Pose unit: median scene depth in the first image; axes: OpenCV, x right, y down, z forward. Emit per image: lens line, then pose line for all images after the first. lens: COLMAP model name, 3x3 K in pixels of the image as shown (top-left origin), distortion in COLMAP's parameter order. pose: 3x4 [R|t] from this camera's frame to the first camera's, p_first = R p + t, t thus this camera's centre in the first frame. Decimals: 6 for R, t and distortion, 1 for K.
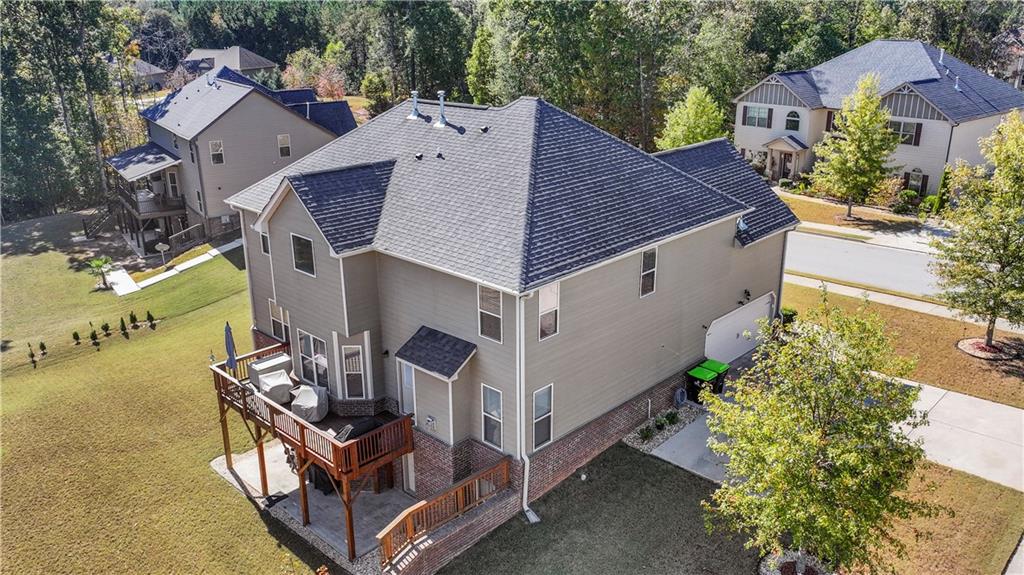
lens RADIAL K [[805.0, 0, 513.6], [0, 805.0, 288.1], [0, 0, 1]] dist [0.005958, 0.004474]
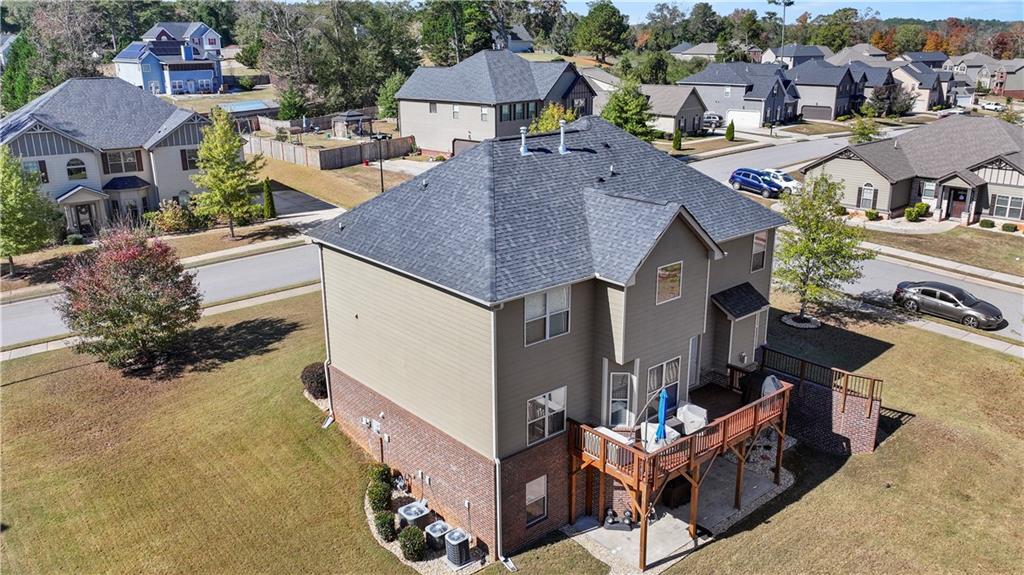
lens RADIAL K [[805.0, 0, 515.8], [0, 805.0, 287.1], [0, 0, 1]] dist [0.005958, 0.004474]
pose [[0.095070, -0.292344, 0.951576, -1.119218], [0.336180, 0.909175, 0.245731, -0.314782], [-0.936987, 0.296539, 0.184715, 0.896408]]
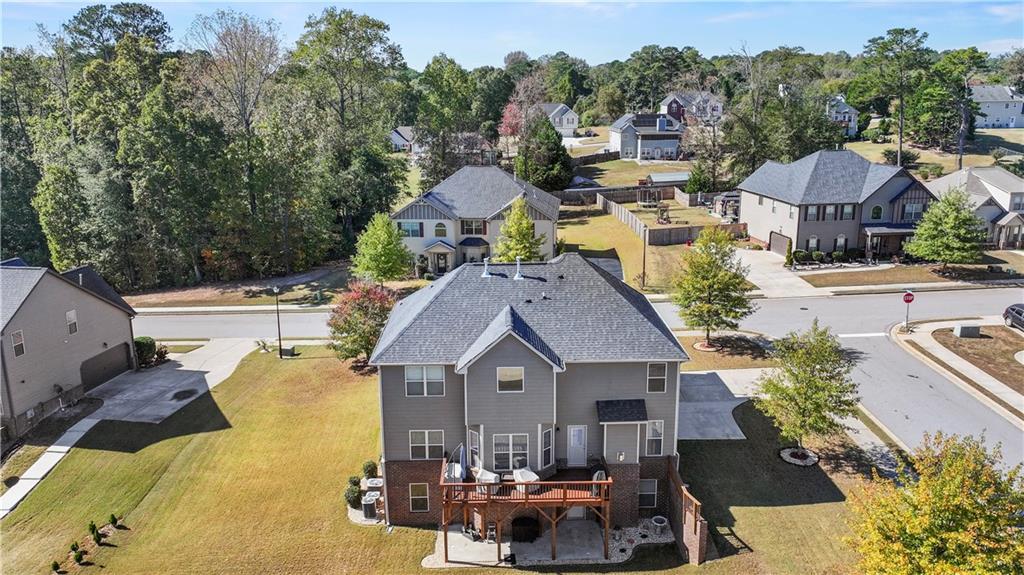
lens RADIAL K [[805.0, 0, 511.0], [0, 805.0, 290.1], [0, 0, 1]] dist [0.005958, 0.004474]
pose [[0.707359, -0.173395, 0.685258, -1.114560], [0.237958, 0.971275, 0.000135, -0.180379], [-0.665597, 0.162967, 0.728301, -0.085232]]
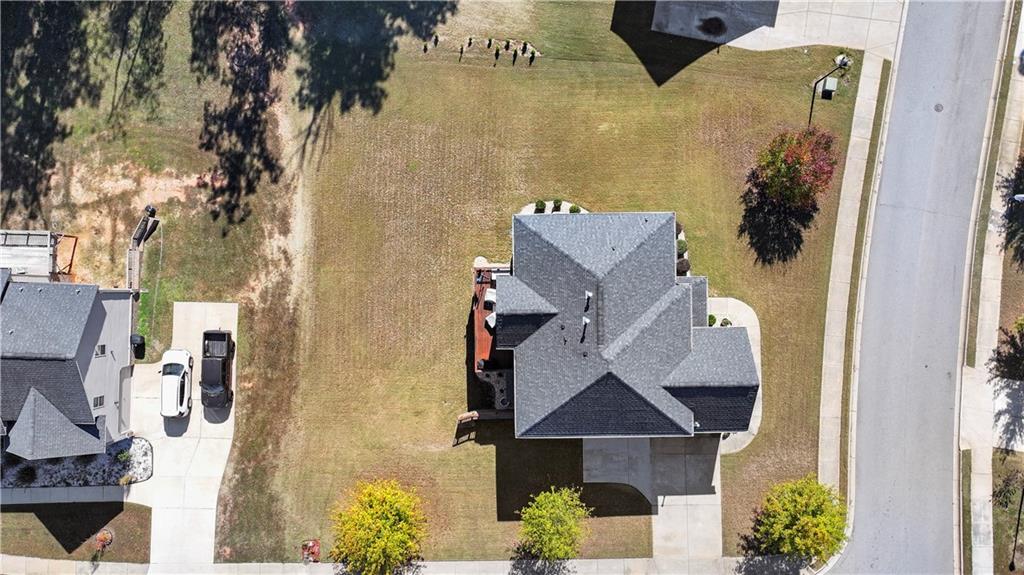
lens RADIAL K [[805.0, 0, 515.2], [0, 805.0, 285.1], [0, 0, 1]] dist [0.005958, 0.004474]
pose [[0.700942, 0.713209, -0.003545, -0.251978], [-0.237577, 0.238172, 0.941717, -1.914147], [0.672486, -0.659247, 0.336387, 0.305115]]
